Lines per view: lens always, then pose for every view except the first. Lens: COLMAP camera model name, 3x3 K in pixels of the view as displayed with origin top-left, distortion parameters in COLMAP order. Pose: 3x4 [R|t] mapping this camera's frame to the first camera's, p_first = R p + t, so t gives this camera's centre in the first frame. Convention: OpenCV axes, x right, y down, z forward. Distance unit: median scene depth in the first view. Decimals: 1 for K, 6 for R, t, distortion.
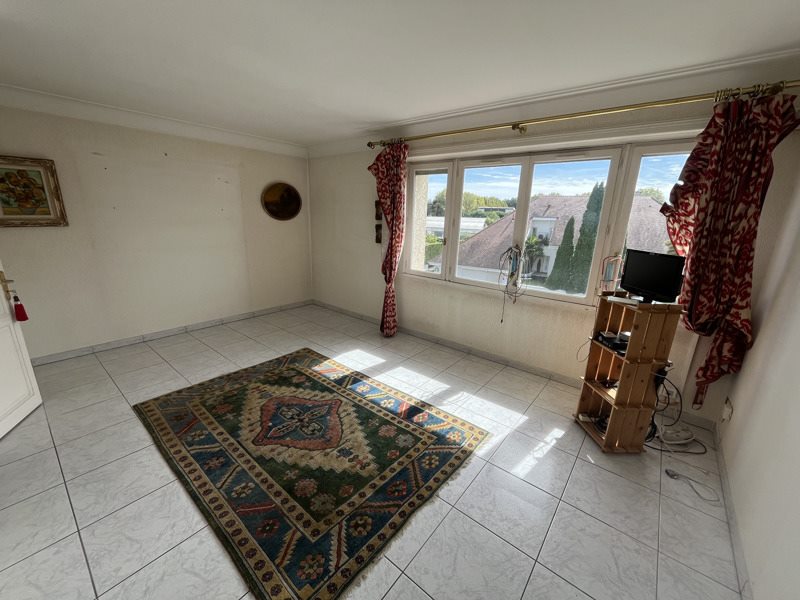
lens RADIAL K [[320.8, 0, 395.4], [0, 320.8, 304.2], [0, 0, 1]] dist [0.000173, 0.000056]
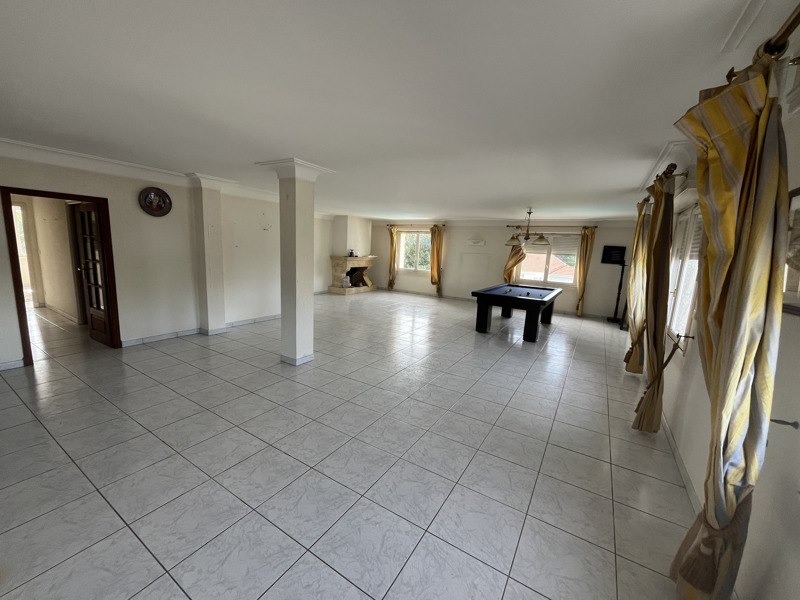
lens RADIAL K [[320.8, 0, 395.4], [0, 320.8, 304.2], [0, 0, 1]] dist [0.000173, 0.000056]
pose [[0.992509, -0.001210, 0.122163, -0.205710], [0.012192, 0.995940, -0.089189, 0.062322], [-0.121559, 0.090011, 0.988495, -0.240595]]
